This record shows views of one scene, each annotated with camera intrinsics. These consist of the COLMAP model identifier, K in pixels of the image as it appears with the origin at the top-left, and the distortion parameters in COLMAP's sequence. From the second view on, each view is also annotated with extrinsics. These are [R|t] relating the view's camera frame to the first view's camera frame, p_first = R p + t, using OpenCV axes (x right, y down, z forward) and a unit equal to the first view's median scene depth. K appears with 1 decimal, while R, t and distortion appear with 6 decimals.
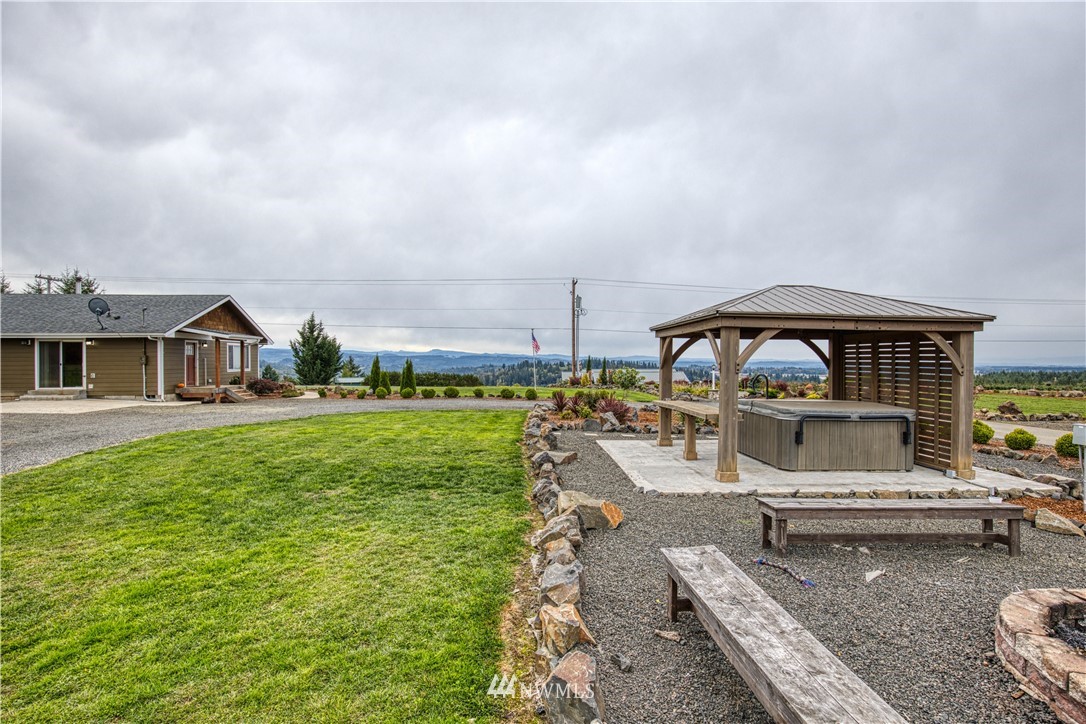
lens RADIAL K [[509.3, 0, 548.6], [0, 509.3, 359.4], [0, 0, 1]] dist [-0.030883, 0.002449]
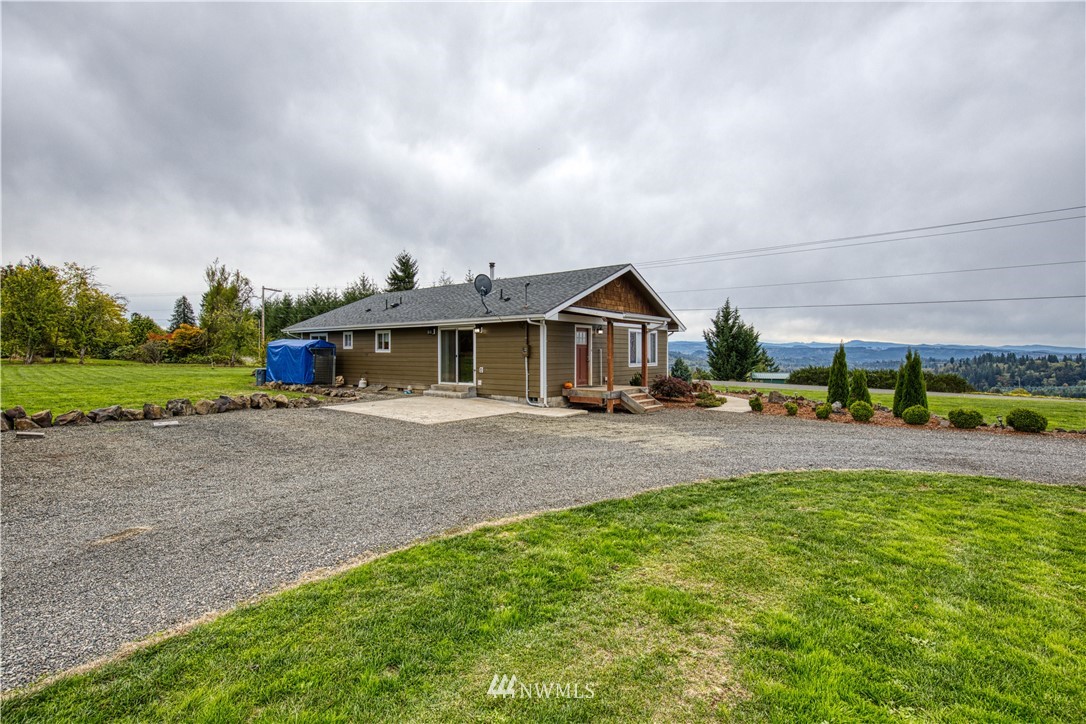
lens RADIAL K [[499.8, 0, 557.9], [0, 499.8, 363.4], [0, 0, 1]] dist [0.005457, -0.002841]
pose [[0.730118, 0.017874, -0.683088, -0.258012], [-0.001788, 0.999704, 0.024247, 0.001385], [0.683319, -0.016482, 0.729934, 0.482202]]
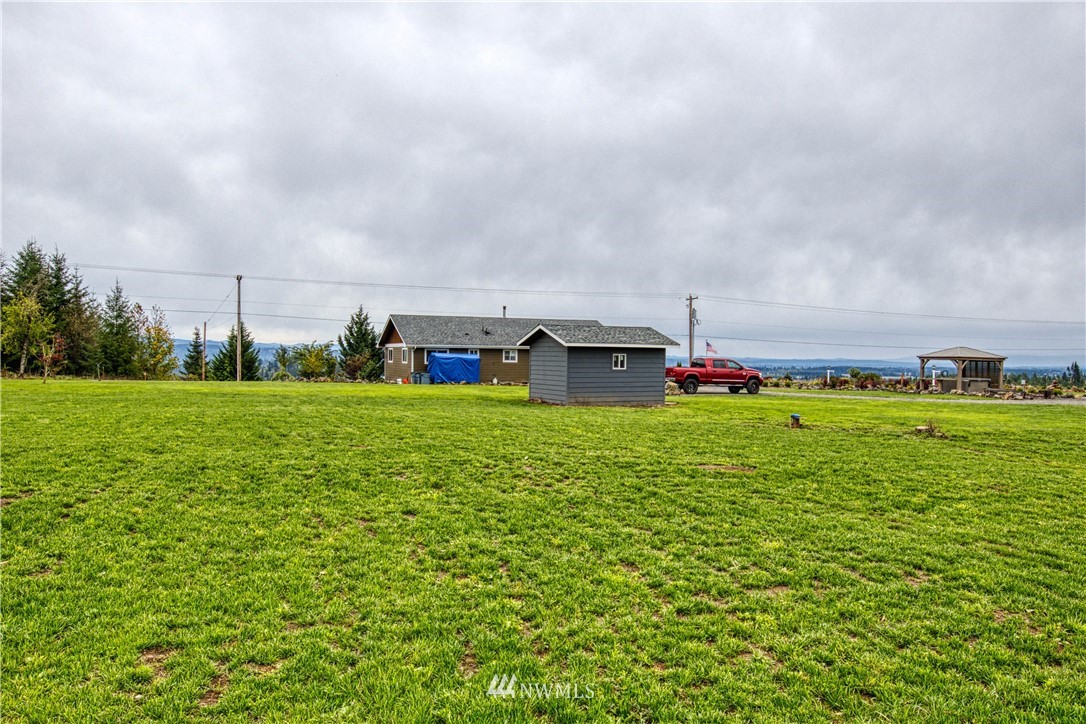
lens RADIAL K [[820.0, 0, 541.0], [0, 820.0, 359.6], [0, 0, 1]] dist [-0.022982, -0.006441]
pose [[0.957471, 0.009170, 0.288384, -1.918981], [-0.011691, 0.999907, 0.007020, -0.026406], [-0.288292, -0.010093, 0.957489, -1.757071]]
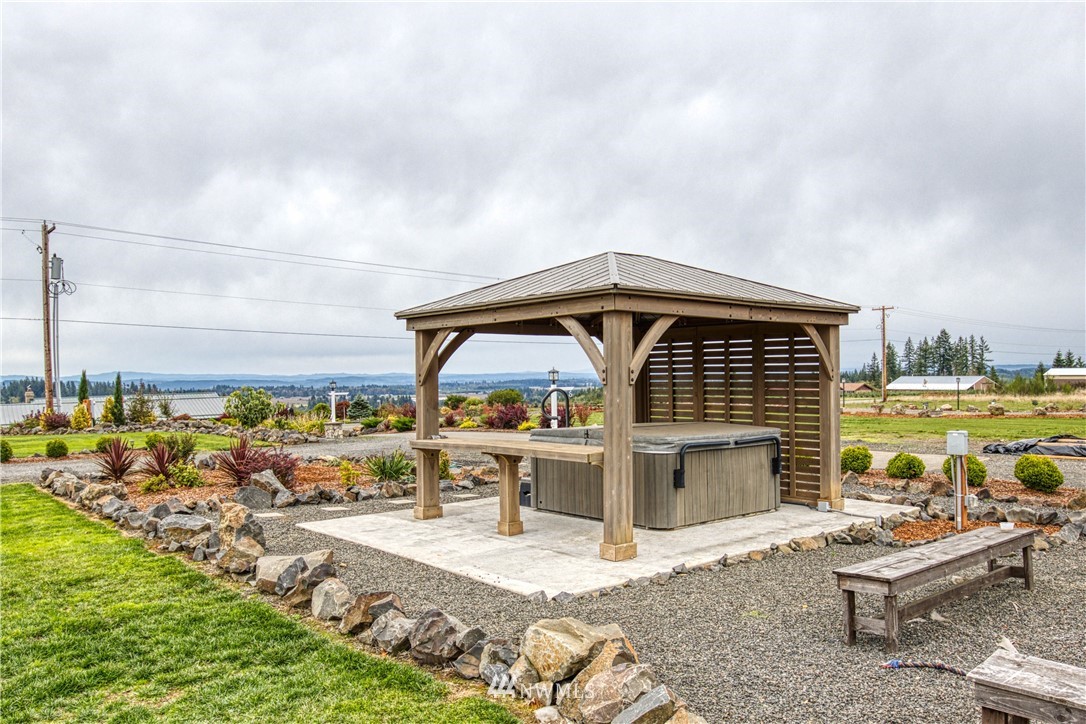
lens RADIAL K [[820.0, 0, 544.7], [0, 820.0, 369.3], [0, 0, 1]] dist [-0.022982, -0.006441]
pose [[0.791313, -0.014791, 0.611233, -0.122228], [0.019690, 0.999805, -0.001297, 0.002634], [-0.611095, 0.013062, 0.791450, 0.094514]]
